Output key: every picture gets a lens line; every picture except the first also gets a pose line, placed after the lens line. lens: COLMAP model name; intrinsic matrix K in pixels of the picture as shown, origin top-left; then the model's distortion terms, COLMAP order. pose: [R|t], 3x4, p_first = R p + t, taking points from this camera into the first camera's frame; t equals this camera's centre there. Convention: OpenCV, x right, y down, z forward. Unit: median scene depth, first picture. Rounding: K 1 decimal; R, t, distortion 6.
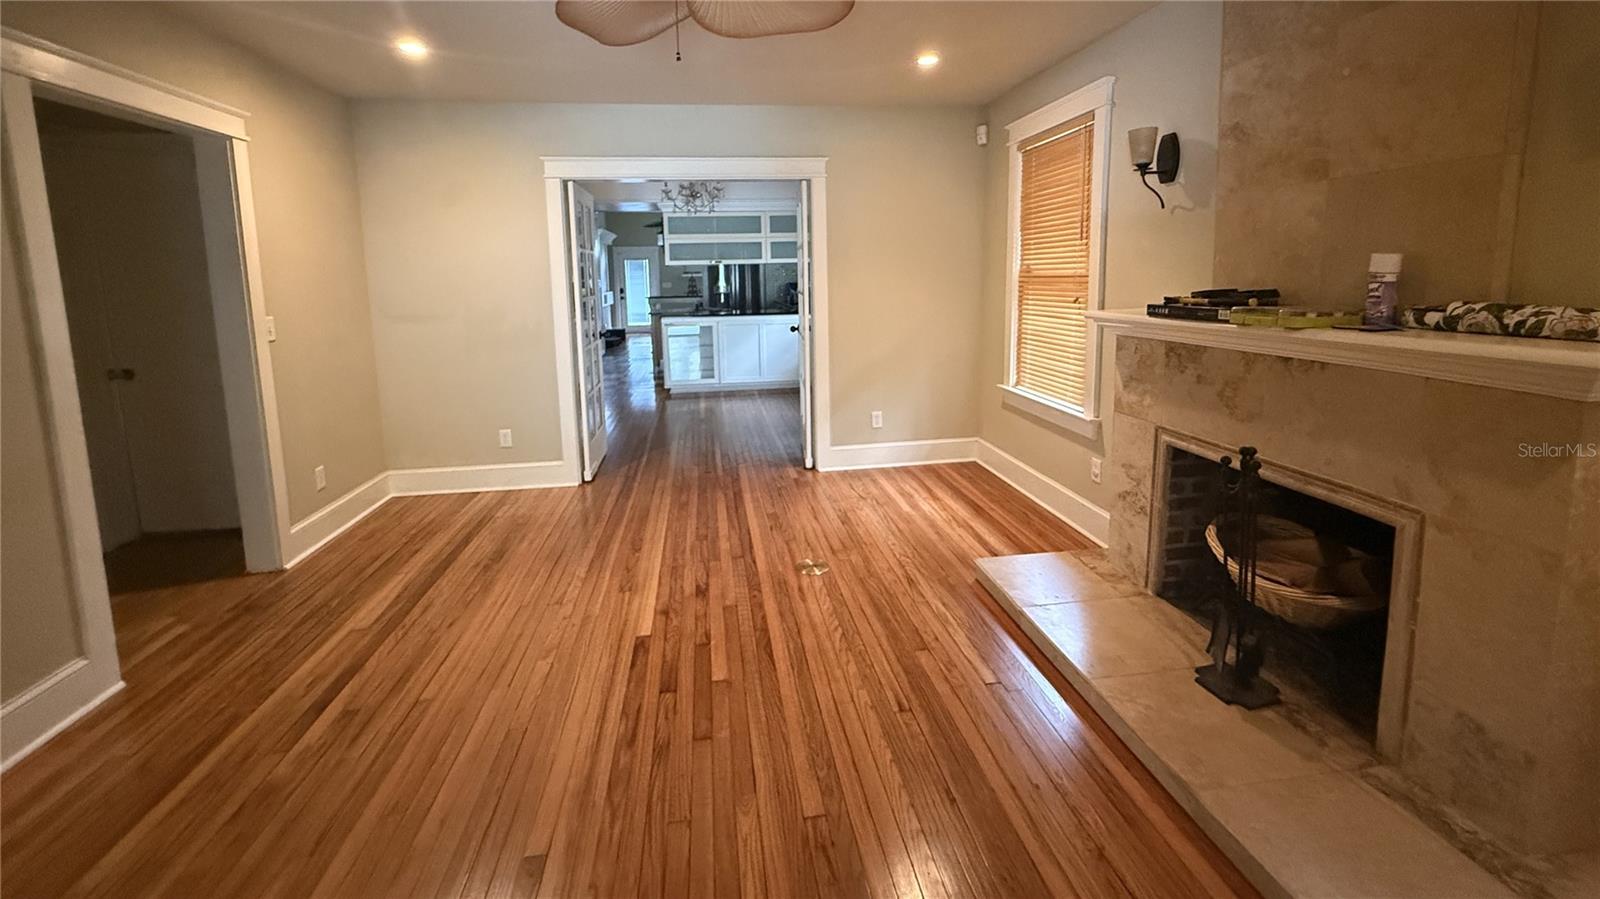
lens RADIAL K [[642.5, 0, 796.8], [0, 642.5, 355.3], [0, 0, 1]] dist [0.001841, 0.000335]
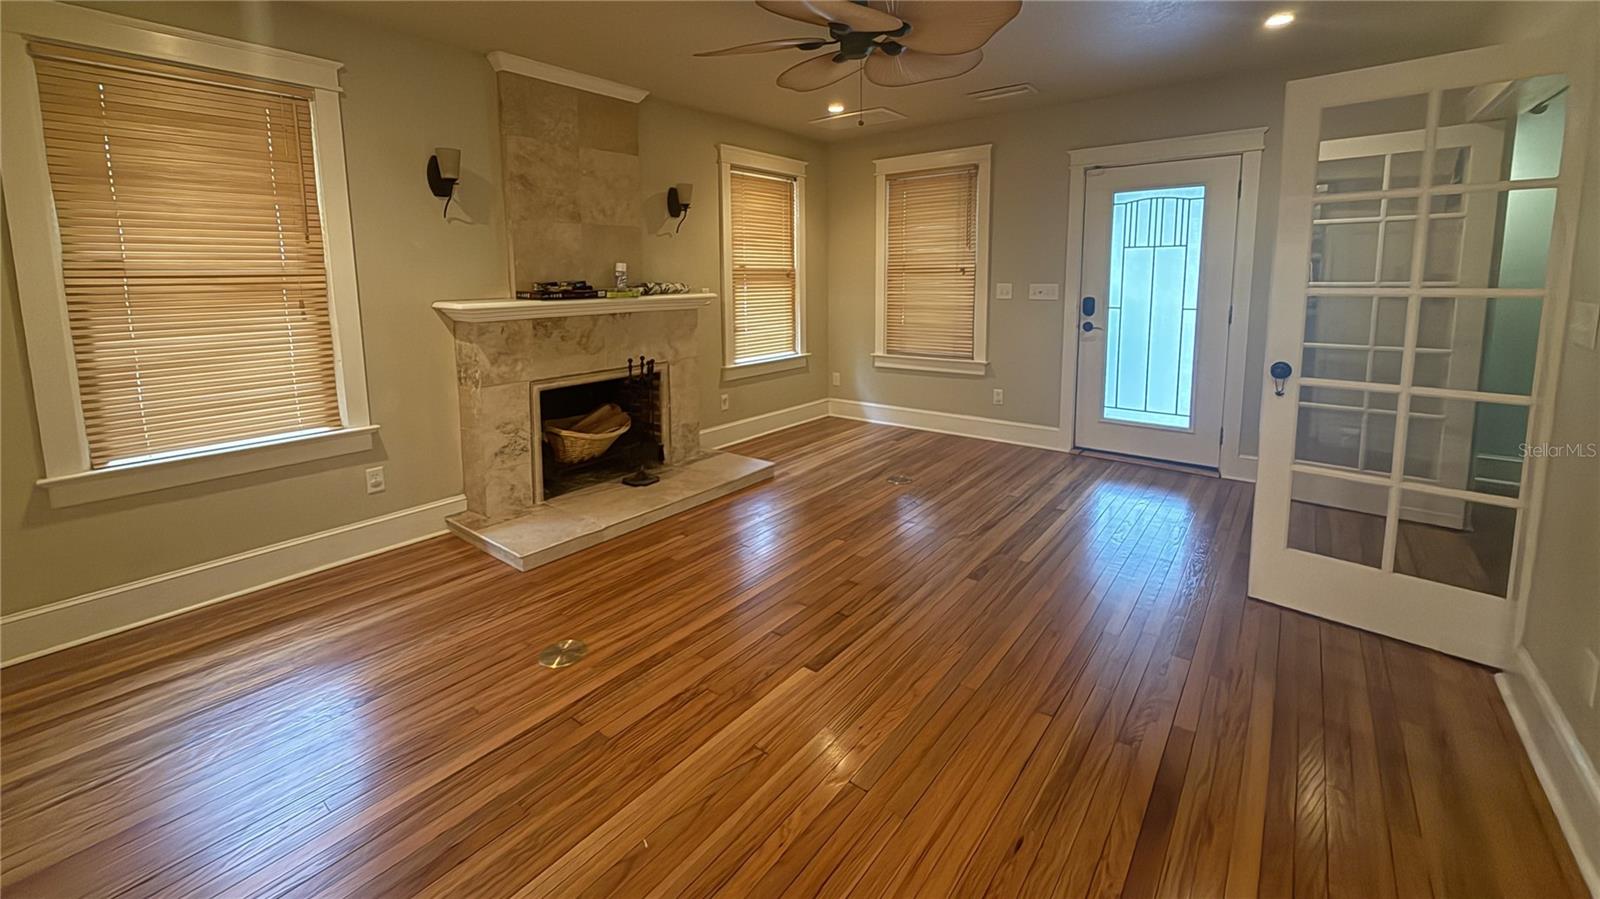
lens RADIAL K [[629.9, 0, 785.5], [0, 629.9, 367.6], [0, 0, 1]] dist [-0.001025, 0.000007]
pose [[-0.676621, -0.079043, 0.732077, -0.861634], [0.115329, 0.970575, 0.211386, -0.152917], [-0.727244, 0.227458, -0.647595, 1.583377]]
